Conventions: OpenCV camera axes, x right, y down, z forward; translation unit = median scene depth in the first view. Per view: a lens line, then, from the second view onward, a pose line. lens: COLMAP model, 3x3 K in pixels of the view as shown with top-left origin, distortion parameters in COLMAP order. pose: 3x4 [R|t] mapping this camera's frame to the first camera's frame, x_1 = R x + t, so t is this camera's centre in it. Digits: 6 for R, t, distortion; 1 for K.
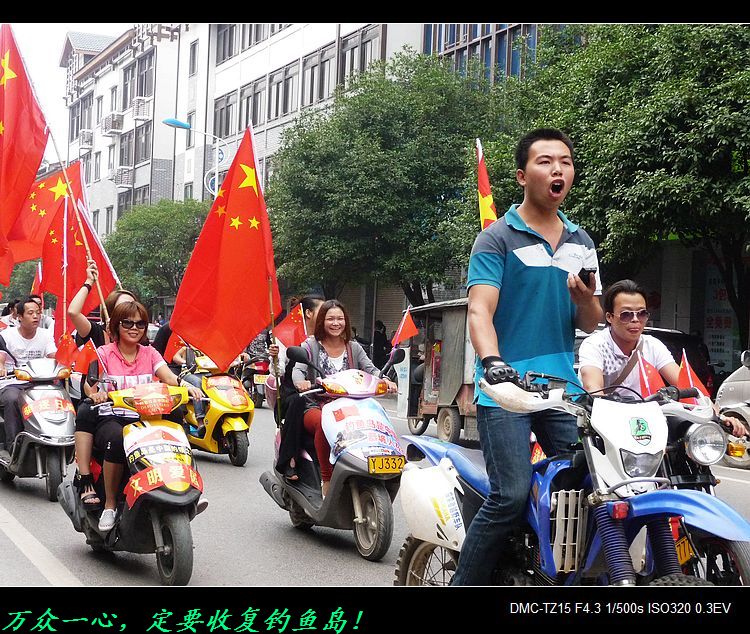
lens RADIAL K [[1442.5, 0, 378.9], [0, 1442.5, 318.2], [0, 0, 1]] dist [0.052427, 0.000000]
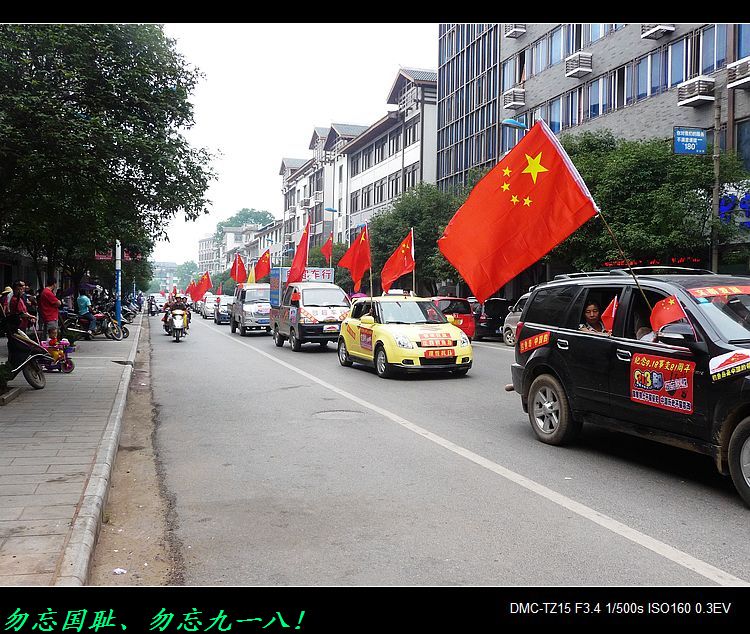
lens RADIAL K [[803.4, 0, 373.4], [0, 803.4, 315.4], [0, 0, 1]] dist [-0.048970, 0.000000]
pose [[0.994221, -0.019296, -0.105600, 0.046527], [0.022050, 0.999445, 0.024973, -0.001463], [0.105059, -0.027158, 0.994095, -0.198785]]
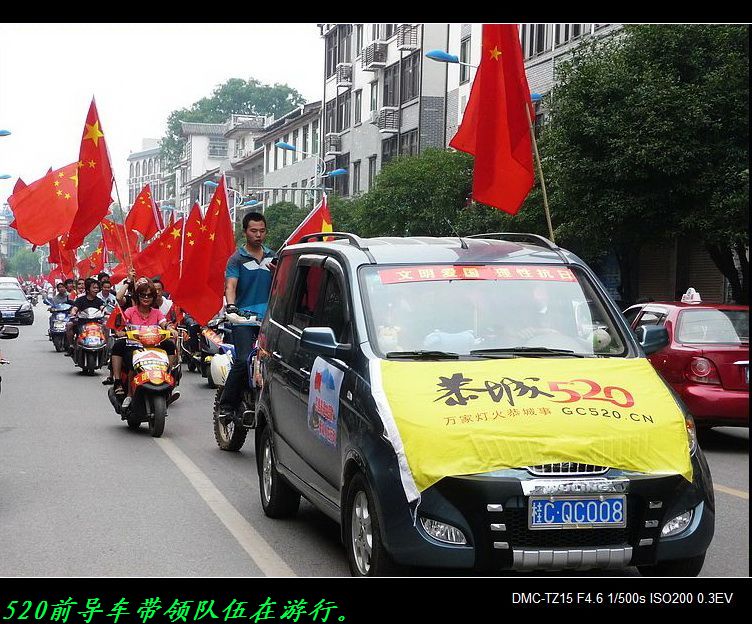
lens RADIAL K [[1815.9, 0, 377.2], [0, 1815.9, 310.4], [0, 0, 1]] dist [0.273616, 0.000000]
pose [[0.982207, -0.006793, -0.187681, 0.017521], [0.008991, 0.999901, 0.010863, 0.000021], [0.187588, -0.012358, 0.982170, -0.038020]]
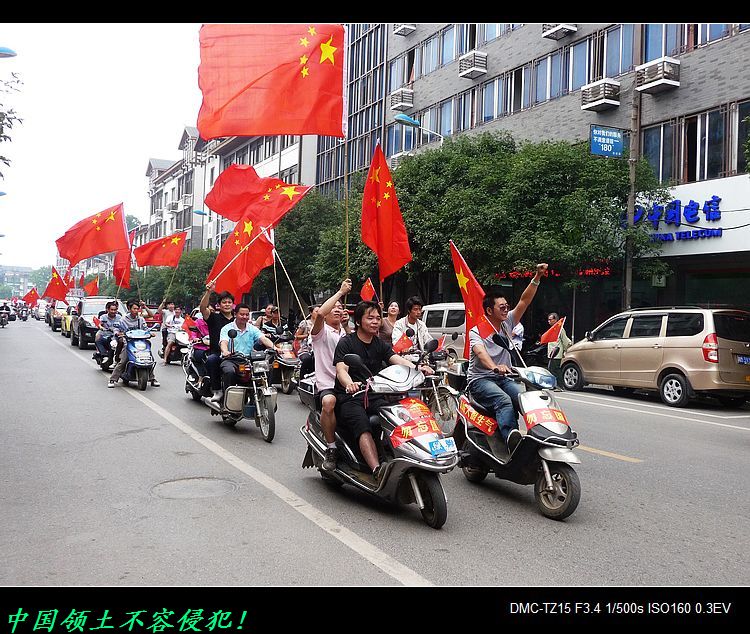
lens RADIAL K [[803.4, 0, 391.0], [0, 803.4, 301.7], [0, 0, 1]] dist [-0.048970, 0.000000]
pose [[0.997100, -0.003716, 0.076011, 0.038564], [0.004102, 0.999979, -0.004931, -0.001472], [-0.075991, 0.005229, 0.997095, -0.135516]]
